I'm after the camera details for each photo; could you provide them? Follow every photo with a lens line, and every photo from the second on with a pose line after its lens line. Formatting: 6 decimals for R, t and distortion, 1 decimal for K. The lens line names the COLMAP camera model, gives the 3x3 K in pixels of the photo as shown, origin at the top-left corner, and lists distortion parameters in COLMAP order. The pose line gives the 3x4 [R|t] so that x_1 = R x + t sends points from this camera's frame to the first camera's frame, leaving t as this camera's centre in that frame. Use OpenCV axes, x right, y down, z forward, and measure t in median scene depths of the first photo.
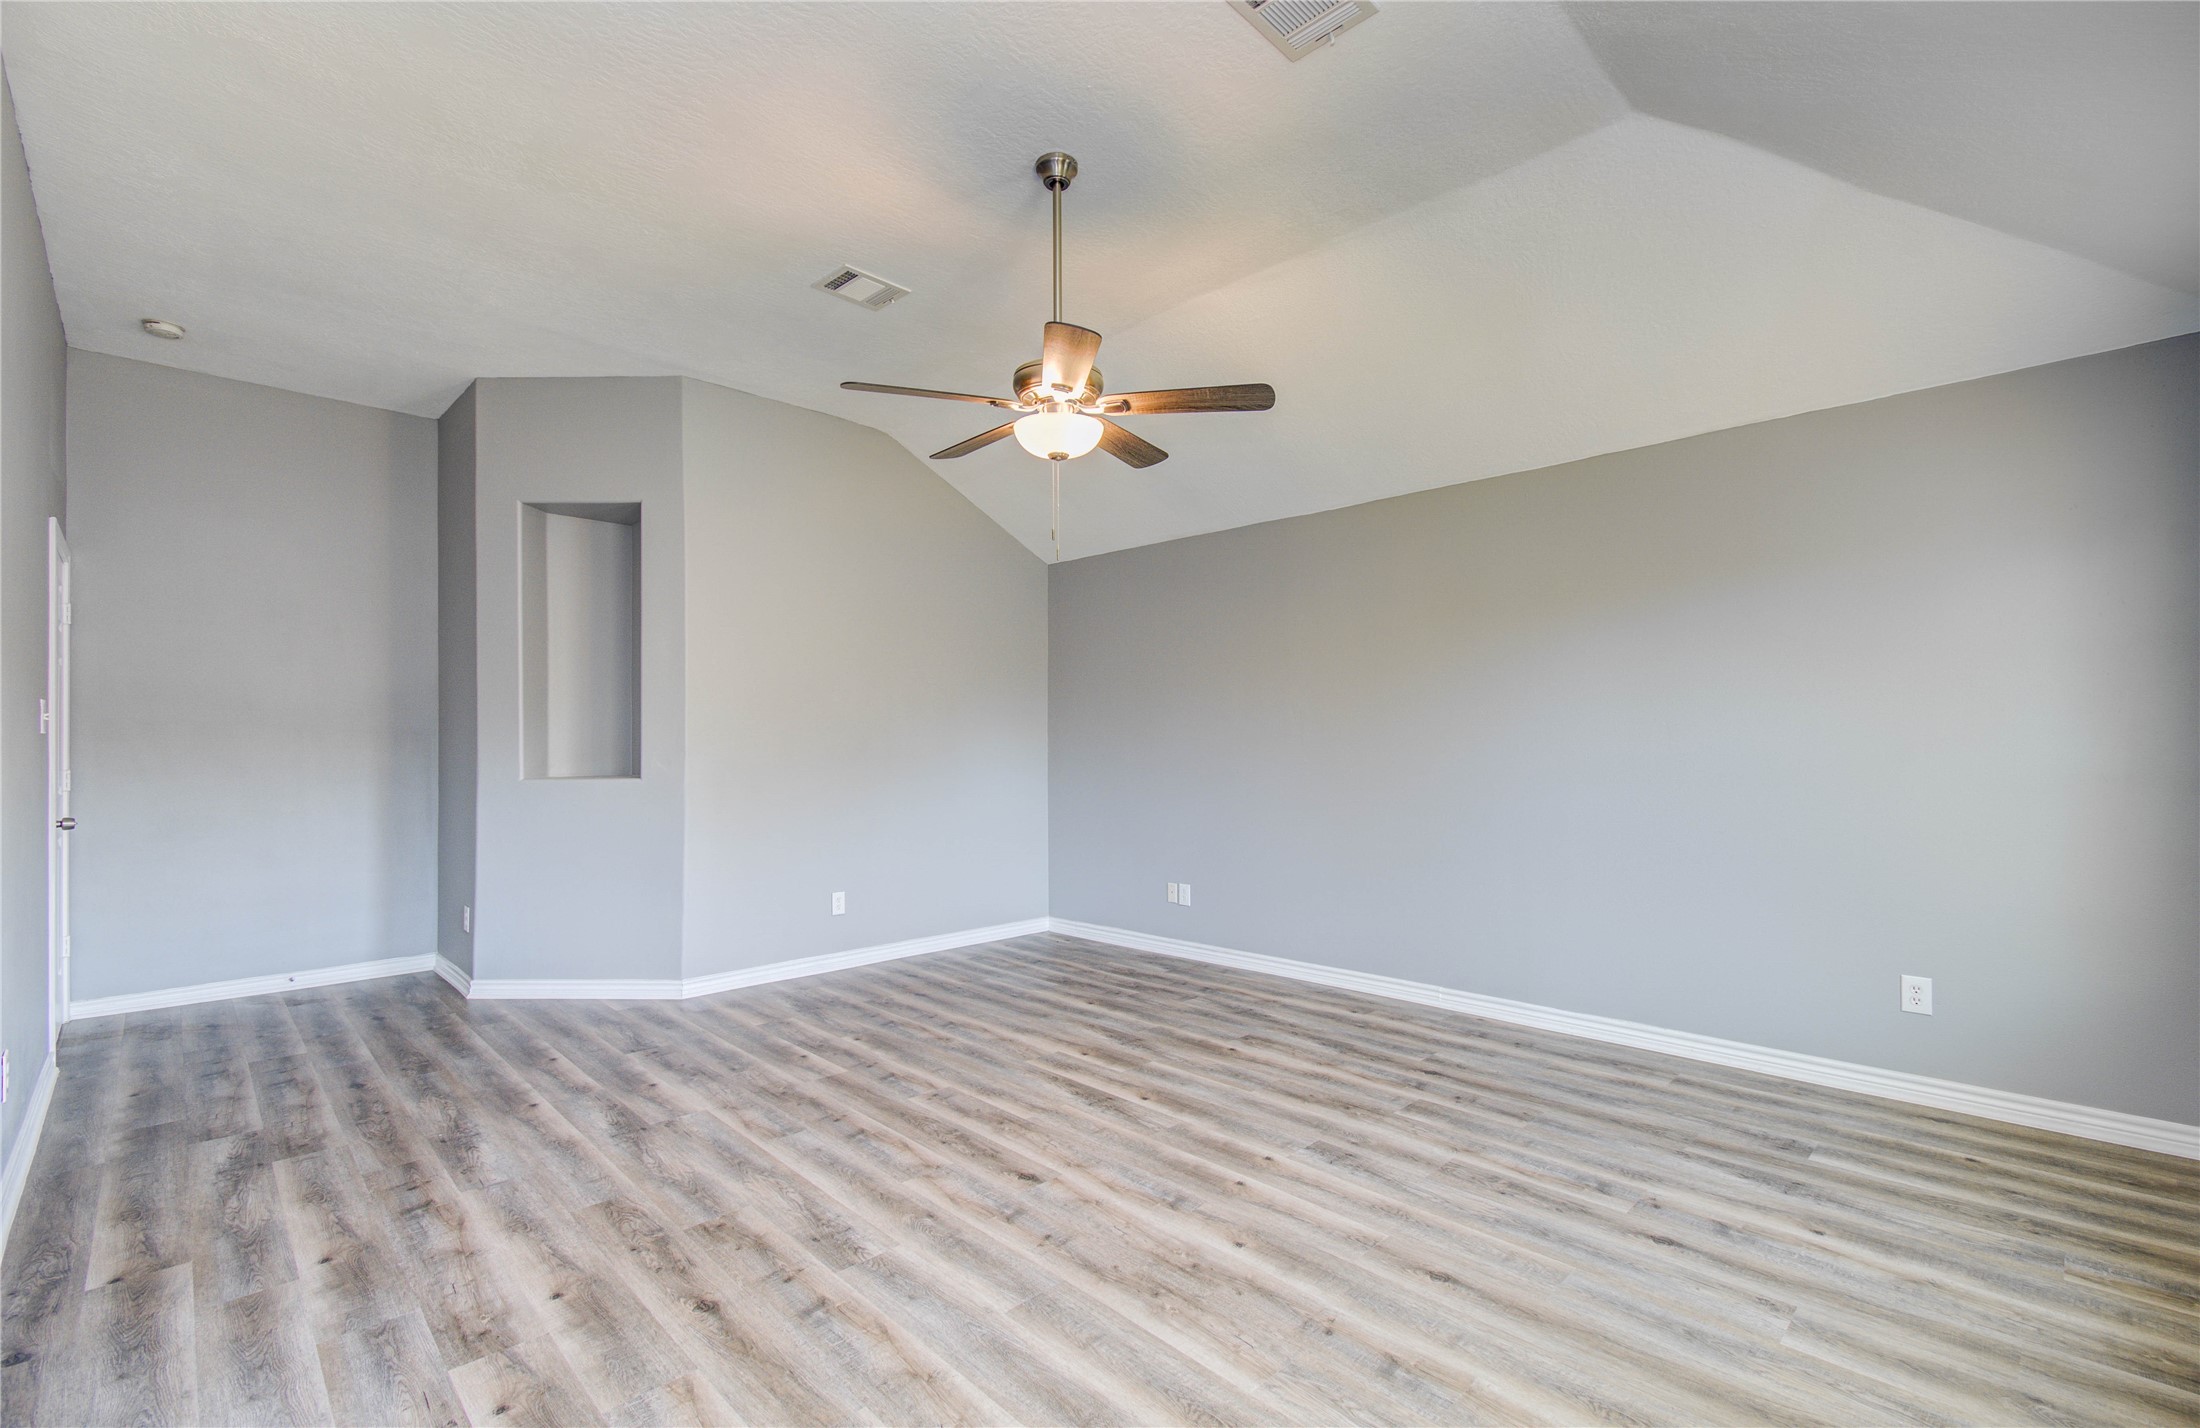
lens RADIAL K [[935.9, 0, 1099.7], [0, 935.9, 743.8], [0, 0, 1]] dist [0.025980, 0.000501]
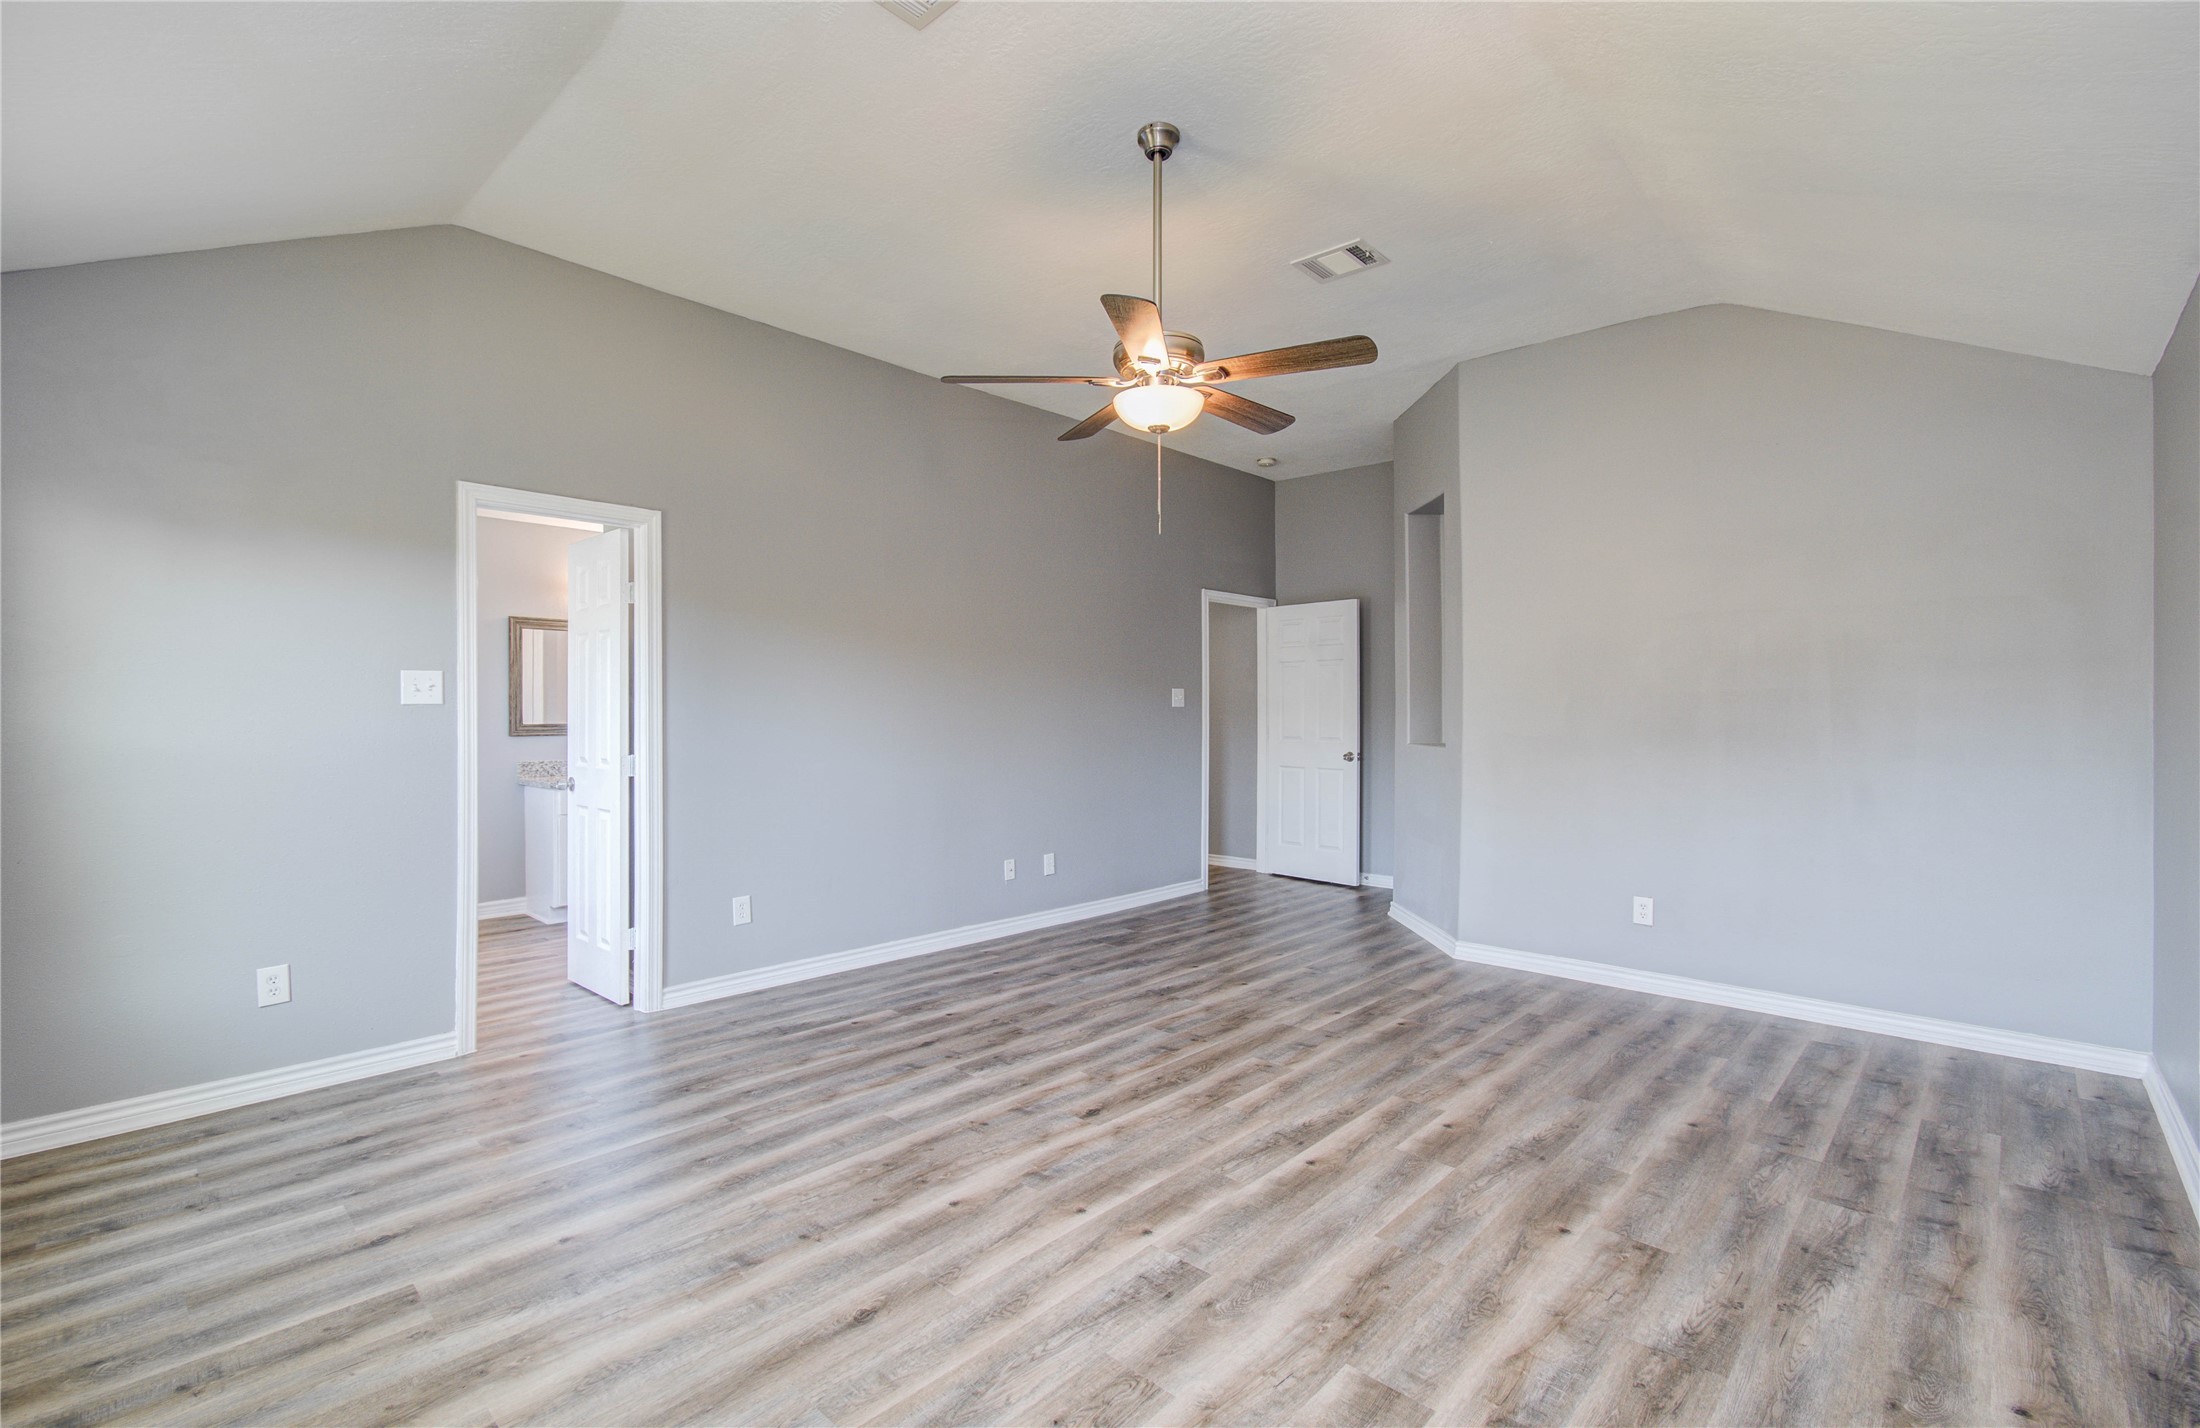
lens RADIAL K [[945.1, 0, 1100.0], [0, 945.1, 714.0], [0, 0, 1]] dist [0.030575, 0.000847]
pose [[0.028074, -0.011421, -0.999541, 0.815606], [0.013997, 0.999841, -0.011032, 0.004327], [0.999508, -0.013681, 0.028229, 0.769386]]
